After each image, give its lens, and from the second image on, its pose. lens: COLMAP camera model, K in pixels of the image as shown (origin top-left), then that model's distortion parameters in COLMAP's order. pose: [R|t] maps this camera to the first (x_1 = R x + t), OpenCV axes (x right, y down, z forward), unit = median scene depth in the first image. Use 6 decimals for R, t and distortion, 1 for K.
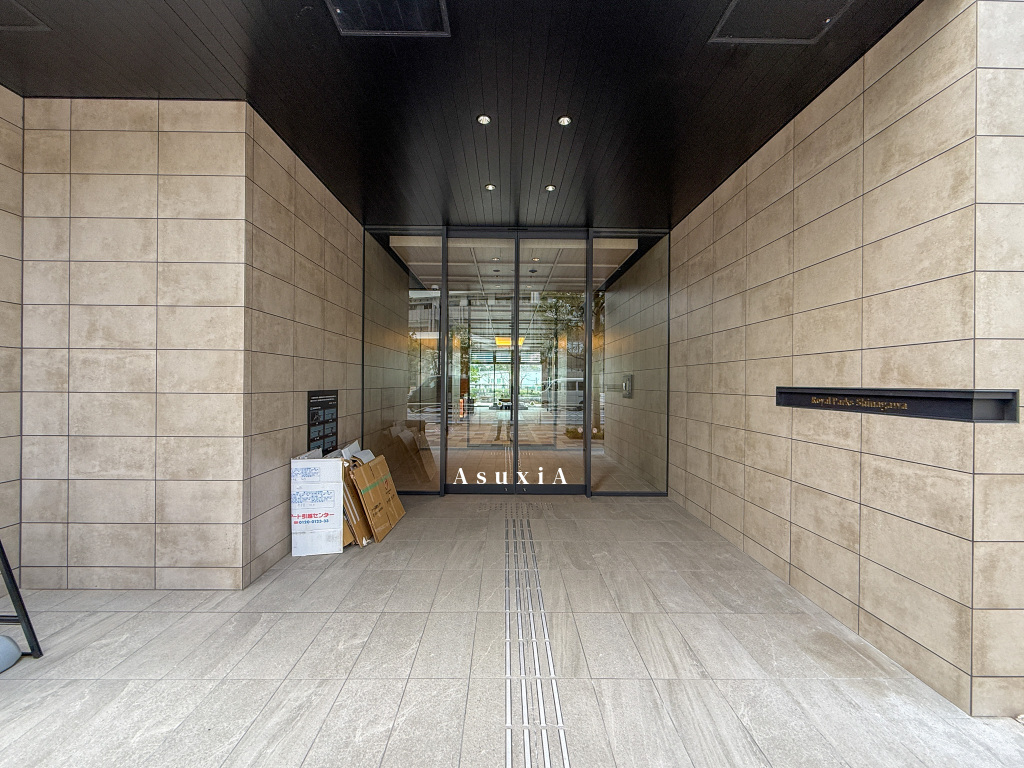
lens RADIAL K [[419.2, 0, 513.3], [0, 419.2, 383.8], [0, 0, 1]] dist [-0.001566, -0.000028]
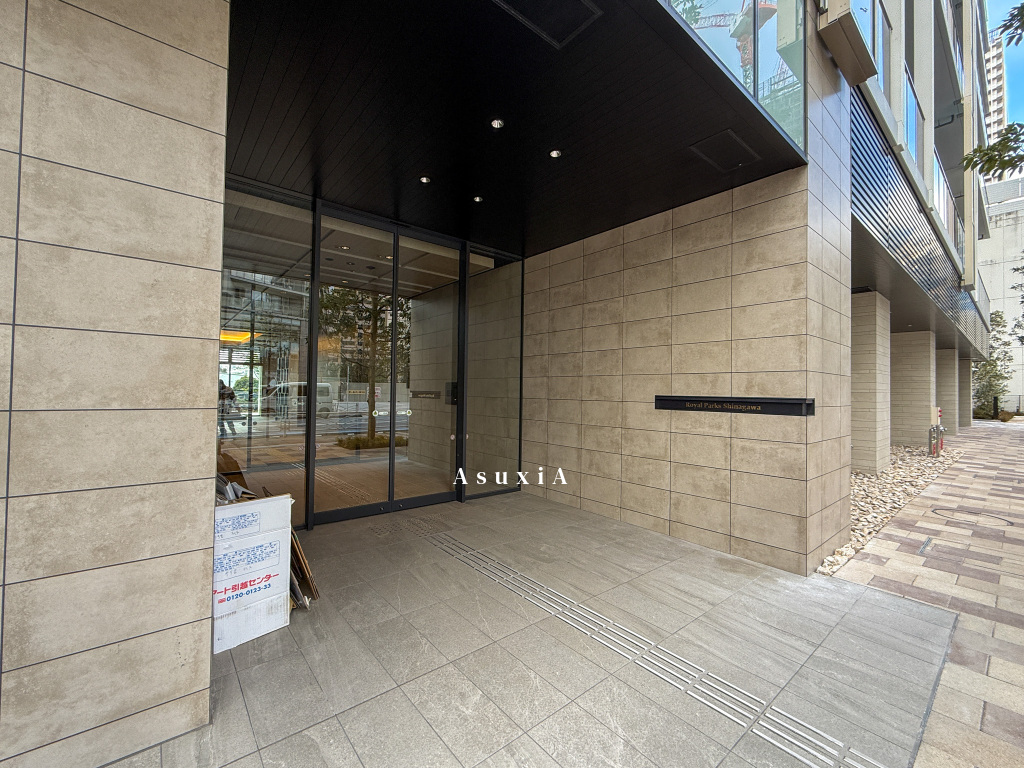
lens RADIAL K [[419.2, 0, 511.4], [0, 419.2, 383.8], [0, 0, 1]] dist [-0.001566, -0.000028]
pose [[0.784887, 0.015550, 0.619444, -0.689595], [-0.007966, 0.999856, -0.015006, -0.007693], [-0.619588, 0.006844, 0.784897, 0.230476]]
